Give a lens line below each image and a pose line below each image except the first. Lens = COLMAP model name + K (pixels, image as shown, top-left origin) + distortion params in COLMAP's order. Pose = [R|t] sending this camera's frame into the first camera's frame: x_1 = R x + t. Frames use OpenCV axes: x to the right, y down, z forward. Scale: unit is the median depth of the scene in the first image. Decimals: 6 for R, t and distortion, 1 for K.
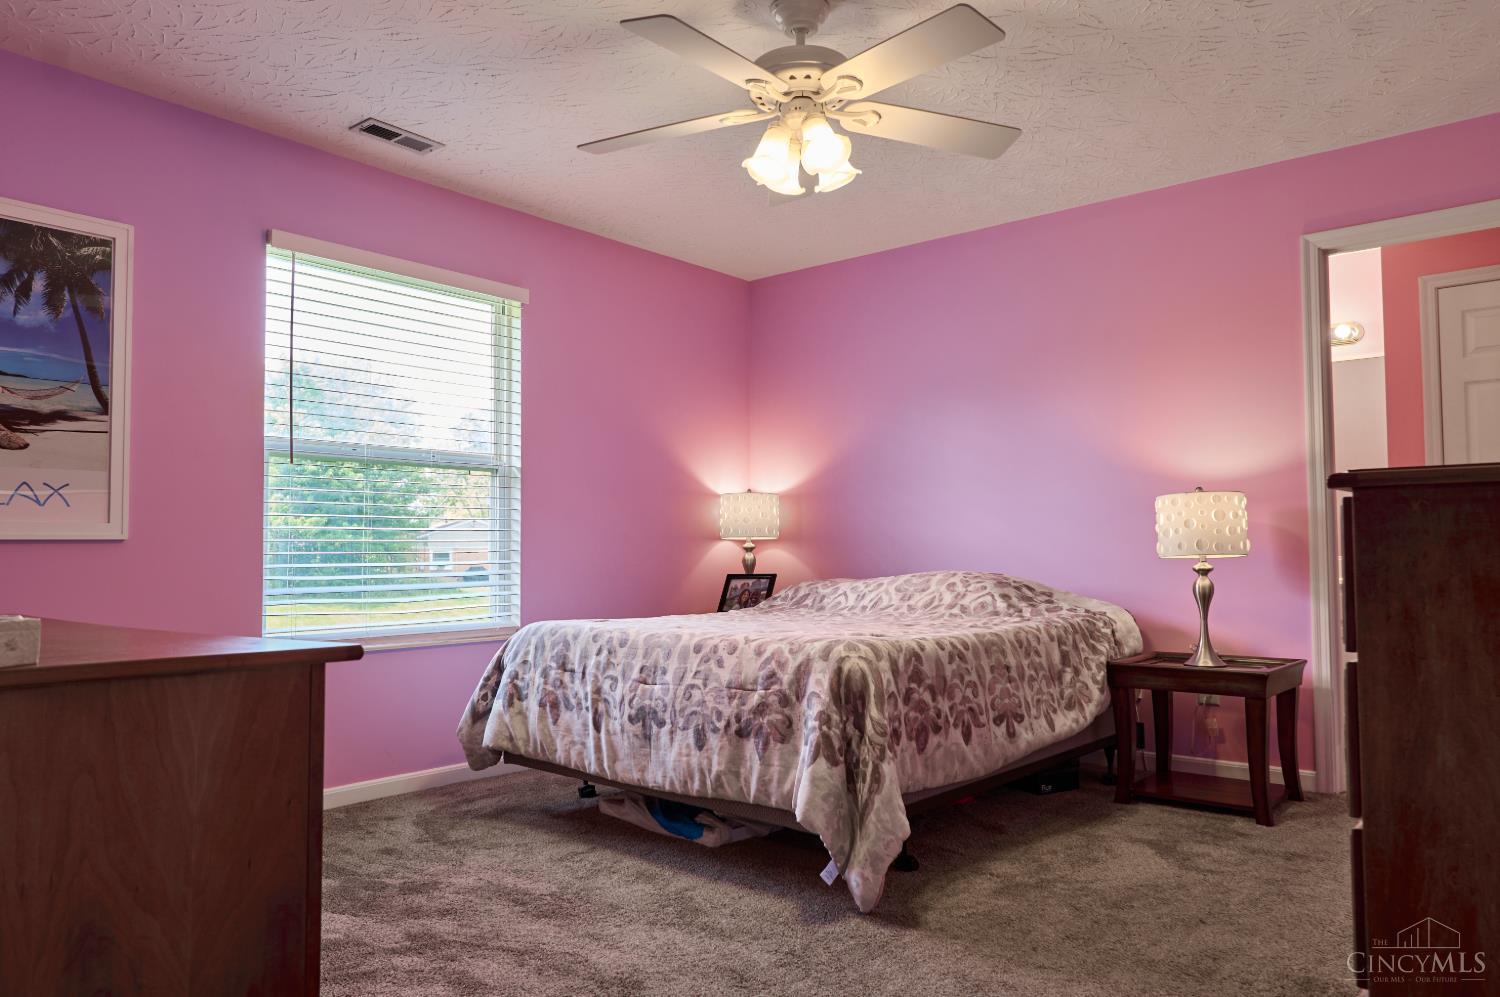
lens RADIAL K [[996.9, 0, 755.9], [0, 996.9, 499.8], [0, 0, 1]] dist [-0.001734, 0.006966]
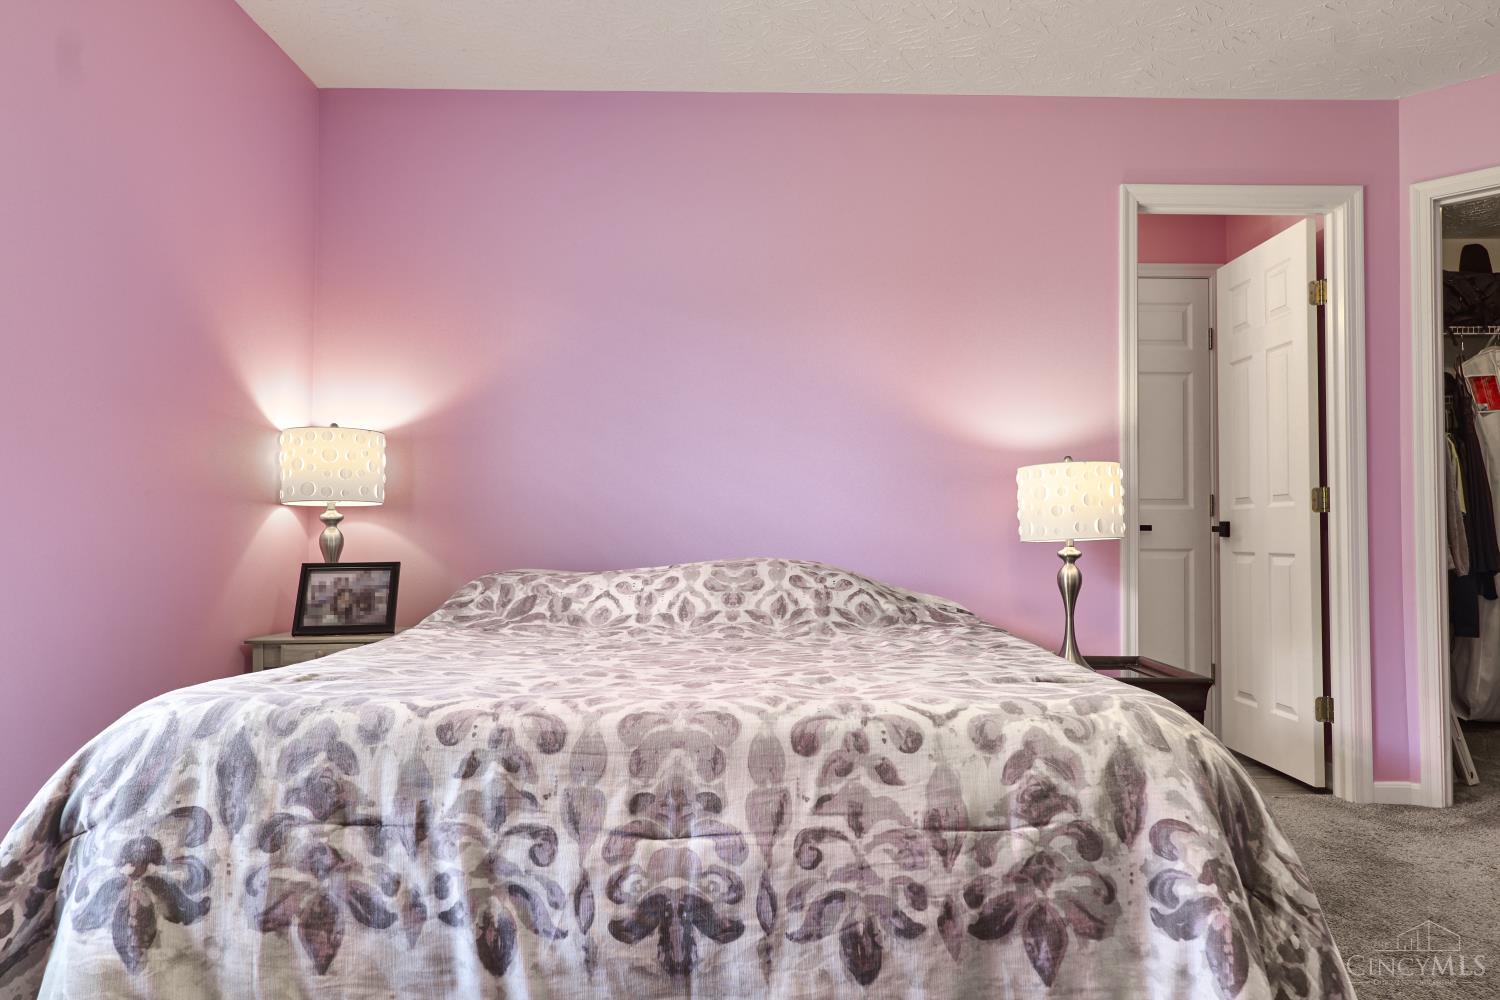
lens RADIAL K [[996.9, 0, 755.9], [0, 996.9, 501.3], [0, 0, 1]] dist [-0.001734, 0.006966]
pose [[0.767886, 0.031044, 0.639834, -0.346057], [-0.045209, 0.998961, 0.005789, 0.038569], [-0.638989, -0.033371, 0.768492, 0.648016]]
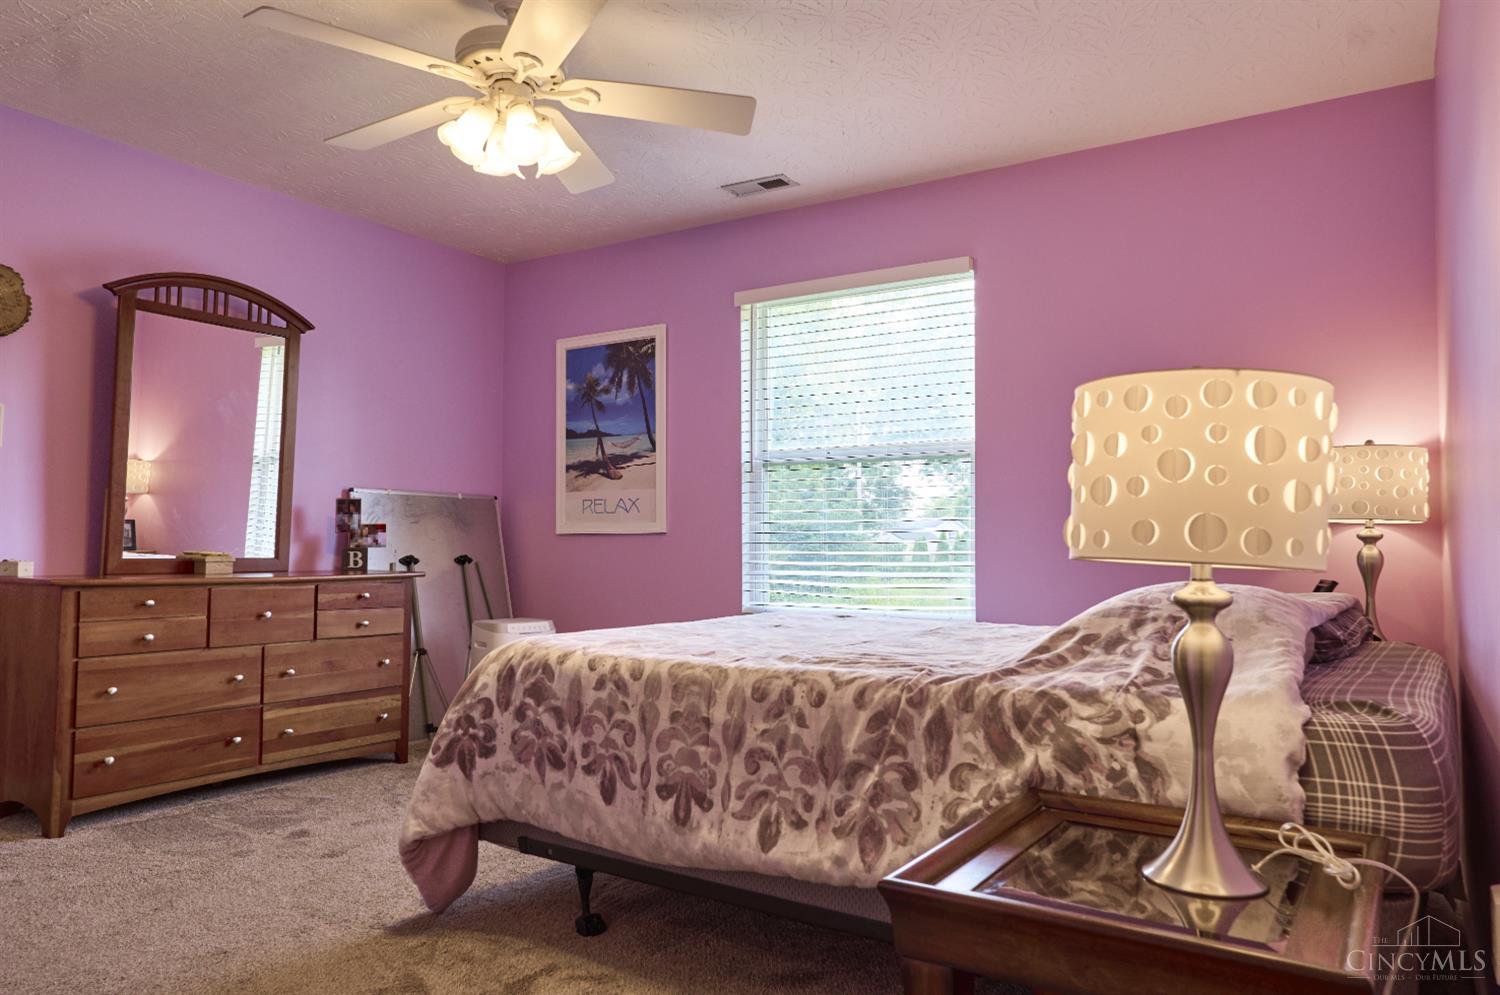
lens RADIAL K [[996.9, 0, 755.9], [0, 996.9, 498.8], [0, 0, 1]] dist [-0.001734, 0.006966]
pose [[0.150512, -0.037947, -0.987880, 0.930176], [0.049667, 0.998291, -0.030780, 0.044416], [0.987360, -0.044432, 0.152139, 0.959627]]
